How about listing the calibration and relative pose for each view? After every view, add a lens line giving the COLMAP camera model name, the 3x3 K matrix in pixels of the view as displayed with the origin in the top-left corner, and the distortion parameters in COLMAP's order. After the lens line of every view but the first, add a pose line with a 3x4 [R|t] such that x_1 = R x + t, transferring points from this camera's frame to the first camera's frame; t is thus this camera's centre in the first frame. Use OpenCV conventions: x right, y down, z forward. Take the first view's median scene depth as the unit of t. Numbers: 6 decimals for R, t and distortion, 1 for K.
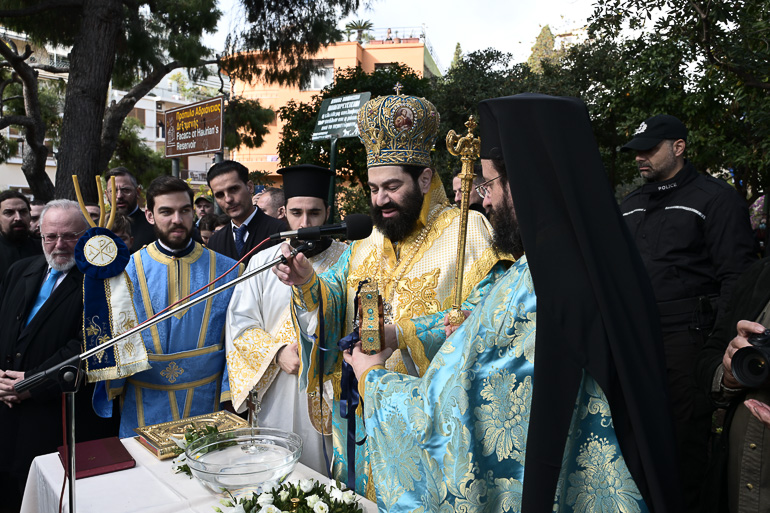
lens RADIAL K [[605.2, 0, 385.0], [0, 605.2, 256.5], [0, 0, 1]] dist [0.001866, 0.006101]
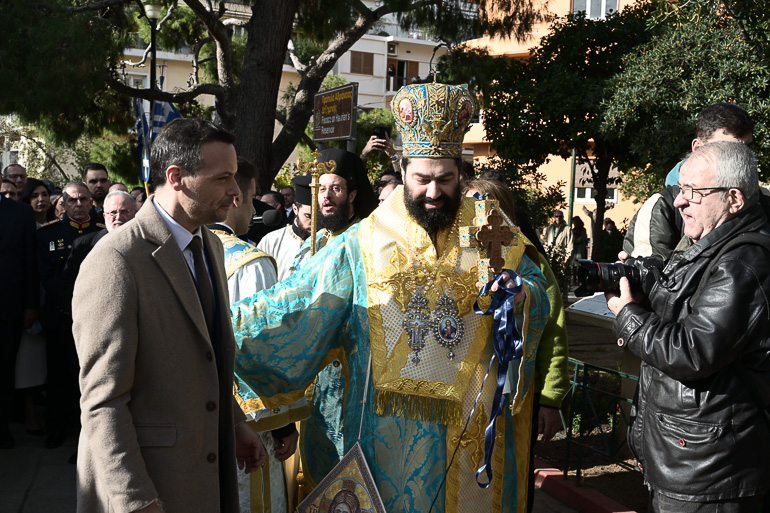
lens RADIAL K [[930.2, 0, 385.0], [0, 930.2, 256.5], [0, 0, 1]] dist [0.007243, 0.001300]
pose [[0.929153, 0.041915, -0.367312, 0.138707], [-0.044027, 0.999027, 0.002630, 0.006425], [0.367065, 0.013728, 0.930094, -0.160527]]
